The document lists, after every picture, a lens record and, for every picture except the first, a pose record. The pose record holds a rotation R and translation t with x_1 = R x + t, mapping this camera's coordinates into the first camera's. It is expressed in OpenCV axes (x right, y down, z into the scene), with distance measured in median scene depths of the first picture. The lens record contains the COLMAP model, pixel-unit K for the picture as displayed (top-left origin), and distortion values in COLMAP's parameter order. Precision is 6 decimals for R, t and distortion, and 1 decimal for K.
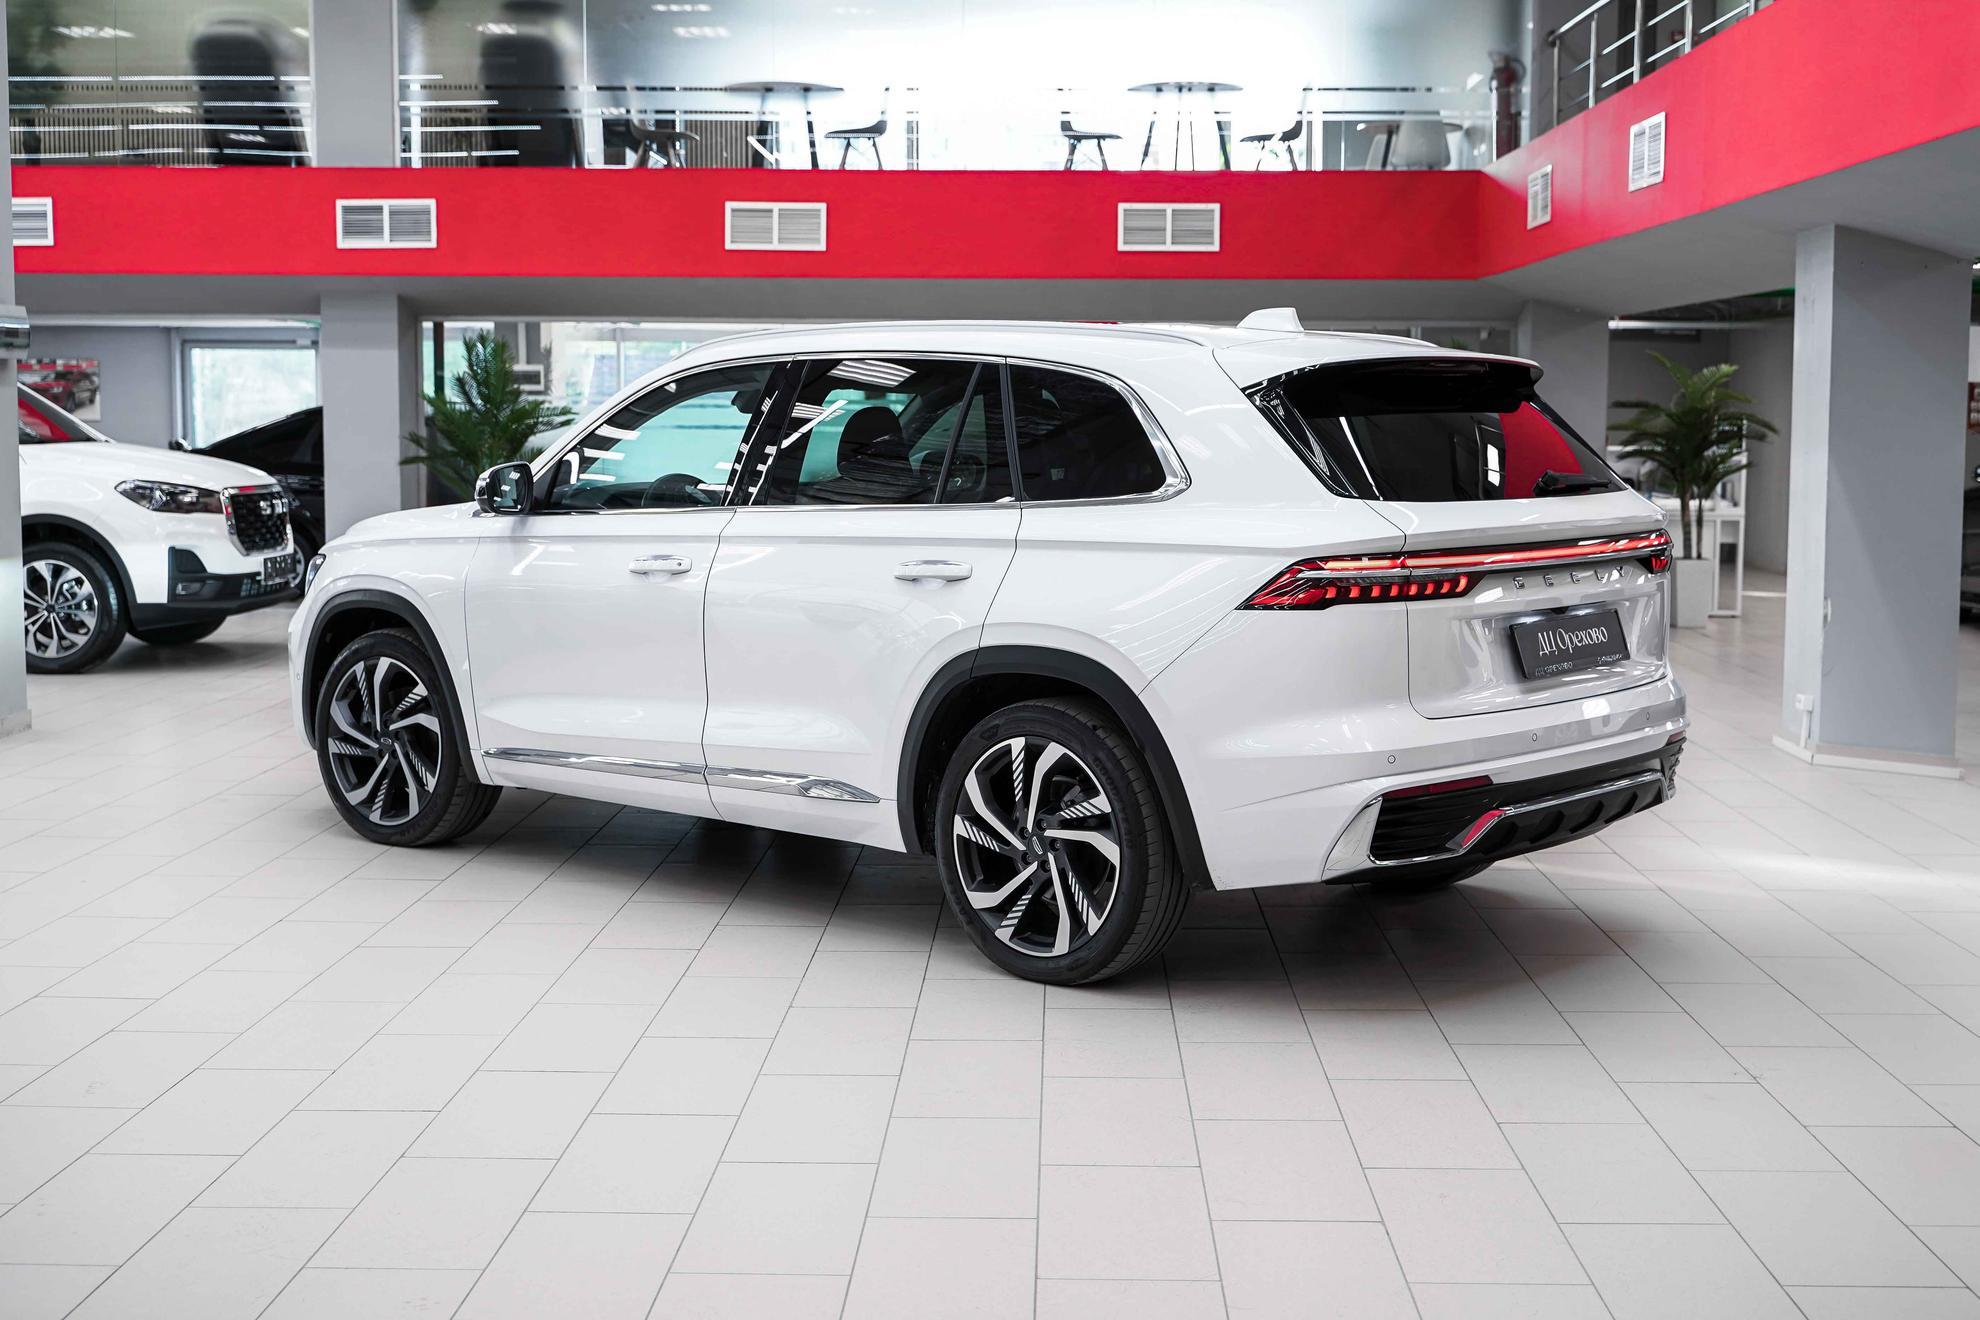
lens RADIAL K [[2283.4, 0, 994.2], [0, 2283.4, 649.1], [0, 0, 1]] dist [-0.009164, 0.000000]
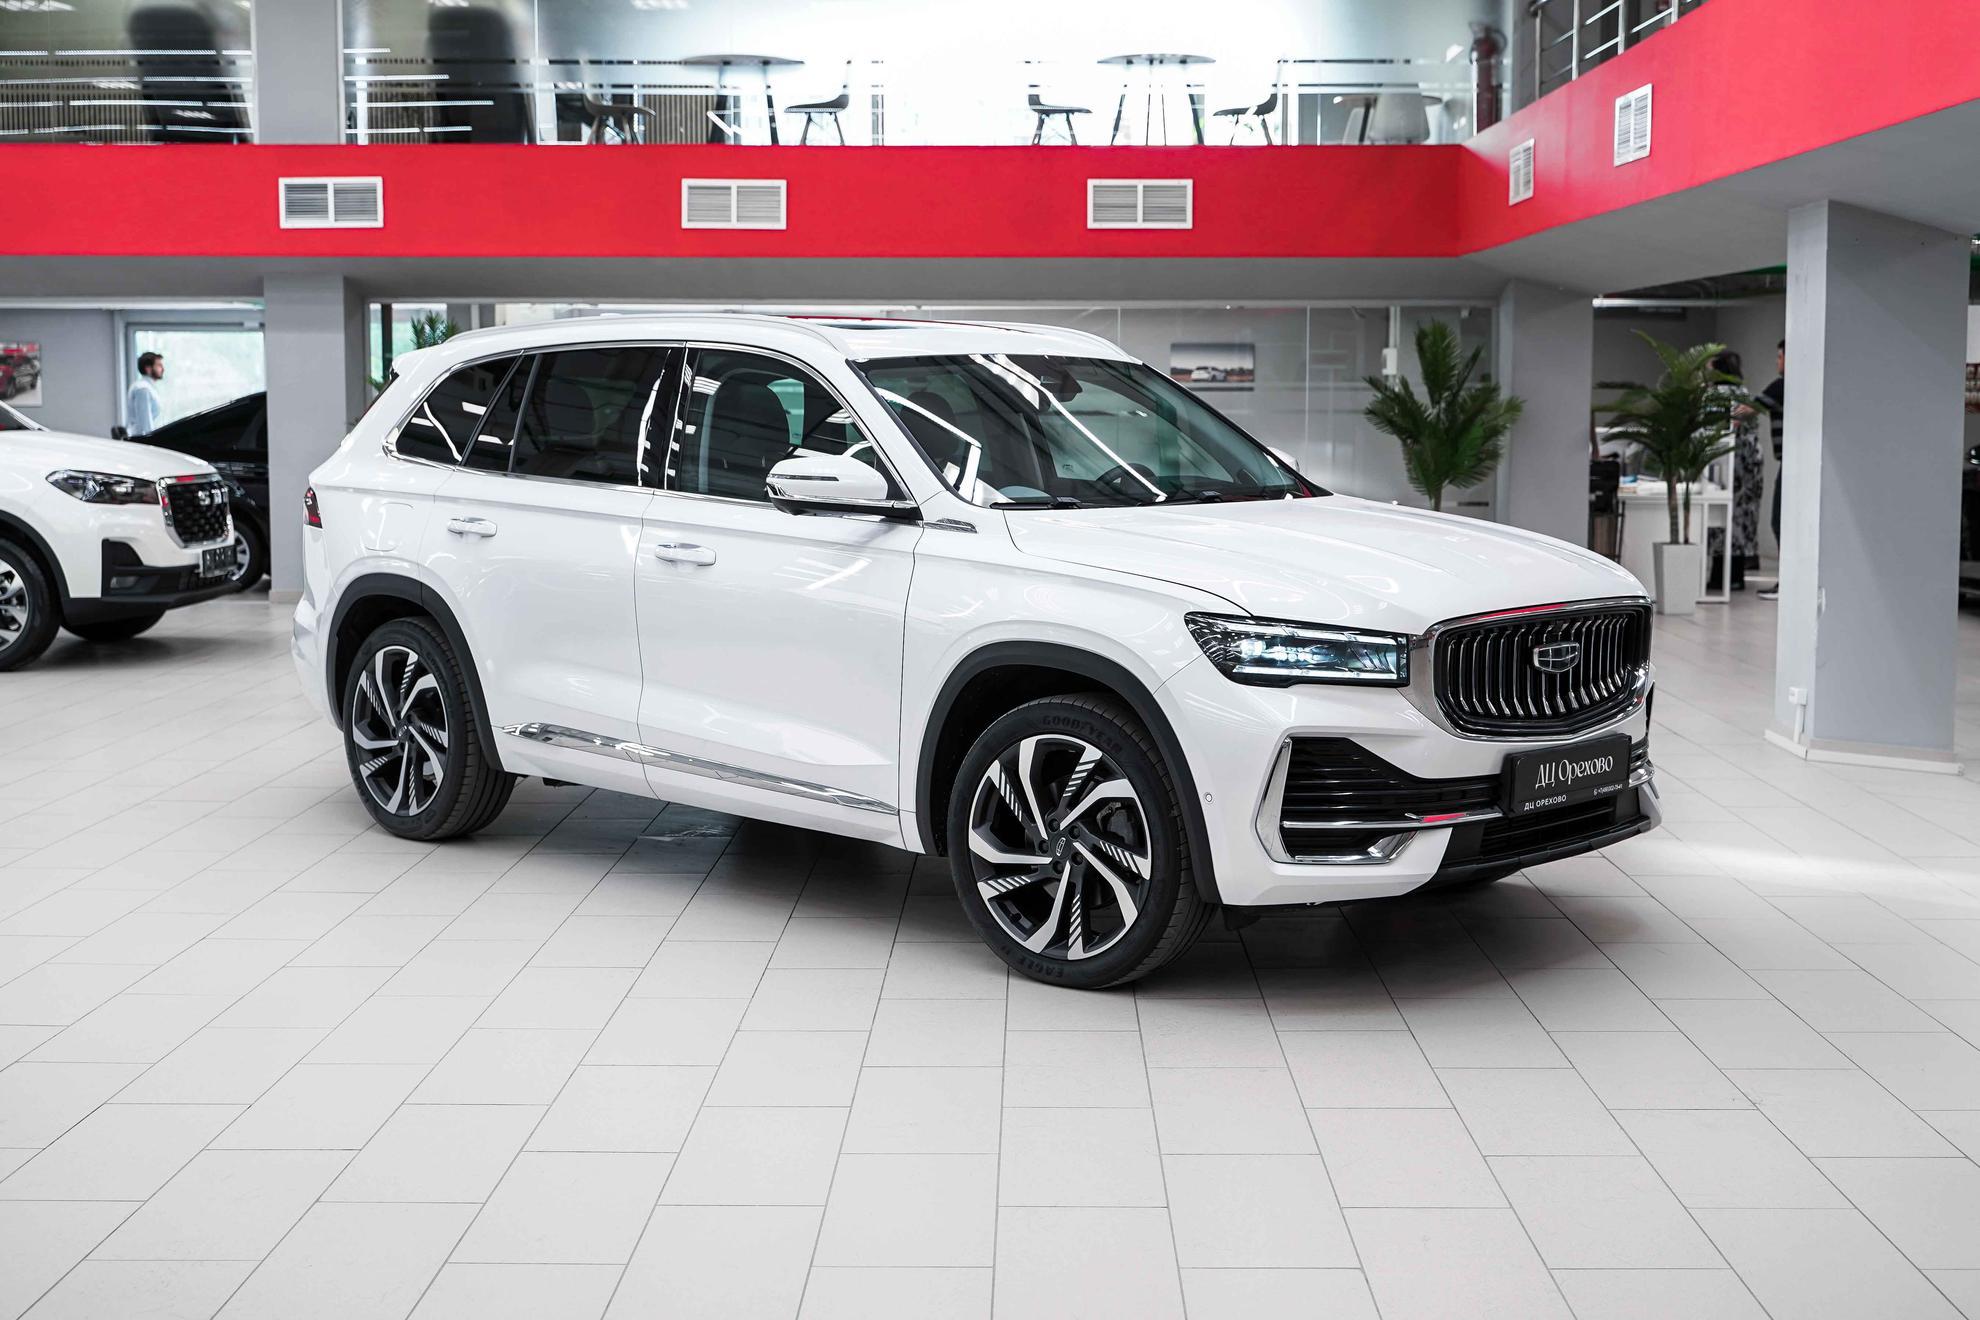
lens RADIAL K [[2332.6, 0, 984.5], [0, 2332.6, 643.8], [0, 0, 1]] dist [-0.009137, 0.000000]
pose [[0.999960, -0.004169, 0.007958, 0.001750], [0.004139, 0.999984, 0.003811, -0.001996], [-0.007973, -0.003778, 0.999961, 0.009078]]
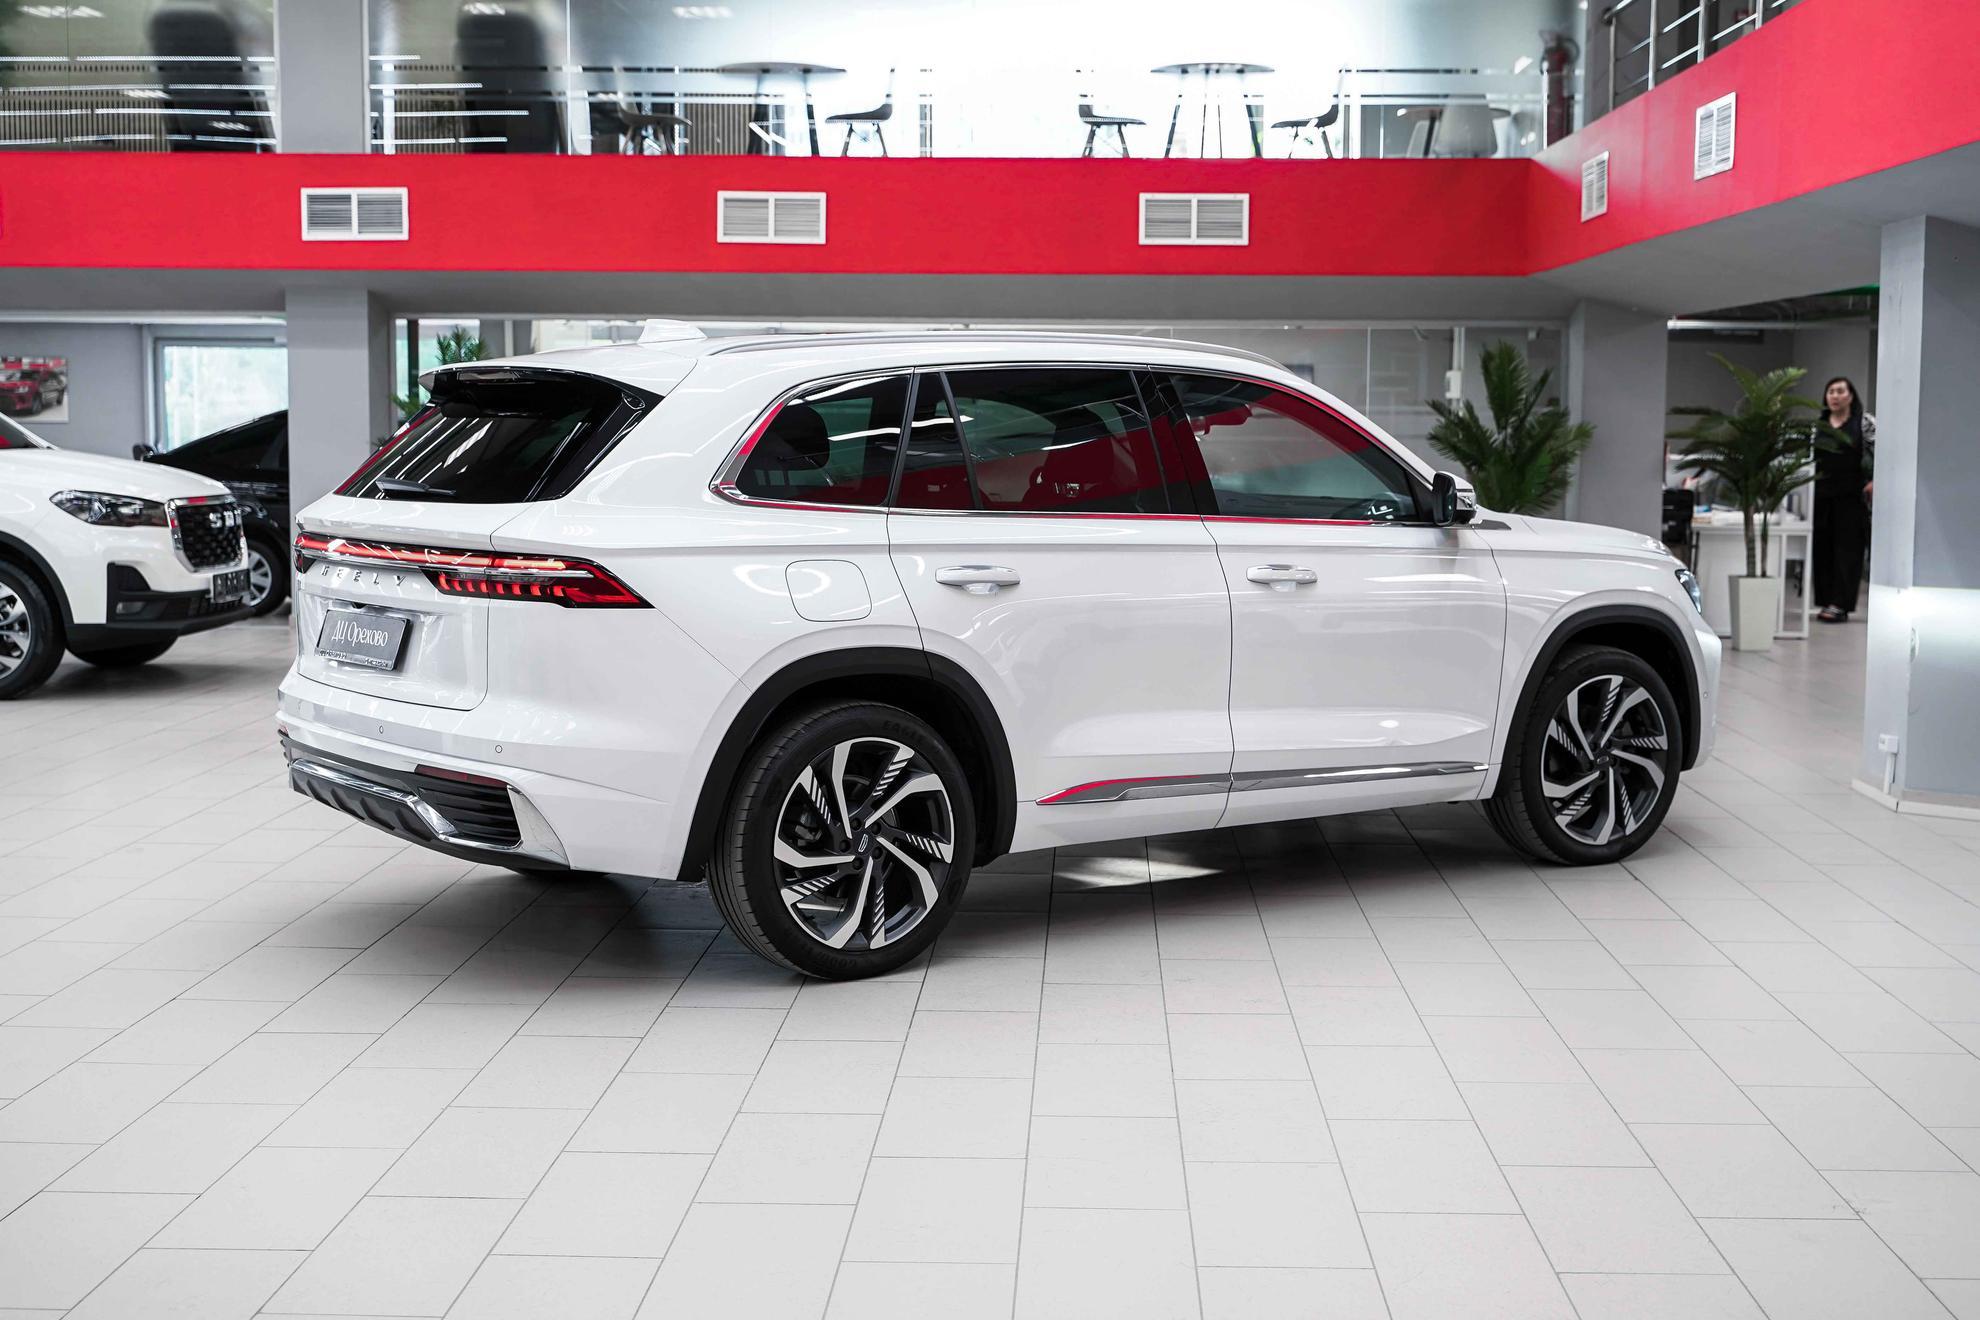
lens RADIAL K [[2383.5, 0, 990.8], [0, 2383.5, 671.4], [0, 0, 1]] dist [-0.007130, 0.000000]
pose [[0.999938, 0.003418, -0.010601, 0.004471], [-0.003372, 0.999985, 0.004352, -0.004365], [0.010615, -0.004316, 0.999934, 0.026601]]
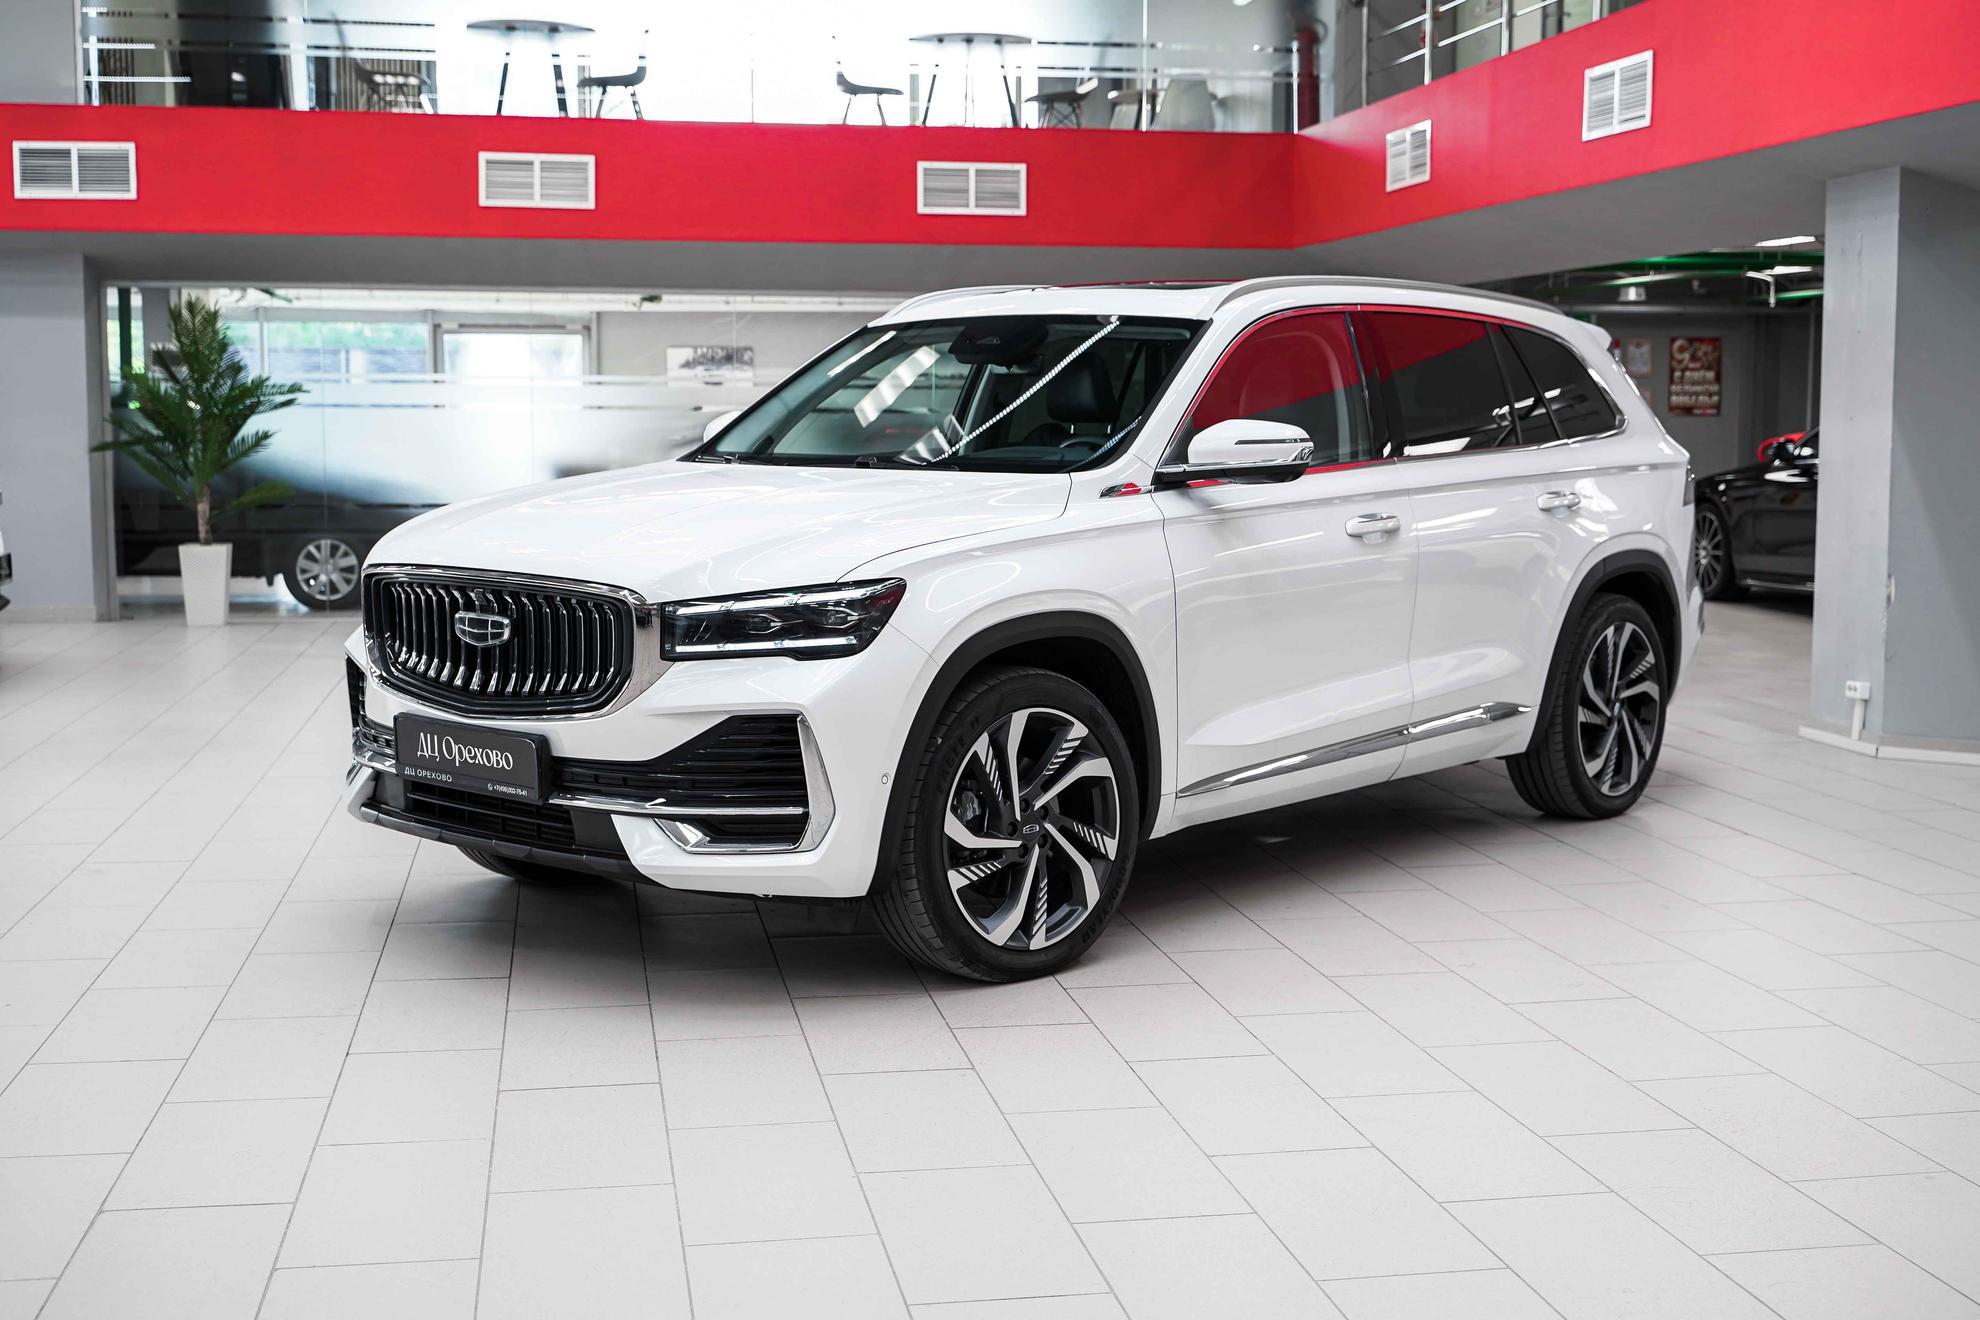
lens RADIAL K [[2283.4, 0, 1039.2], [0, 2283.4, 680.8], [0, 0, 1]] dist [-0.009164, 0.000000]
pose [[0.980777, -0.025728, 0.193430, -0.078123], [0.022495, 0.999568, 0.018892, -0.002829], [-0.193833, -0.014178, 0.980932, 0.085510]]
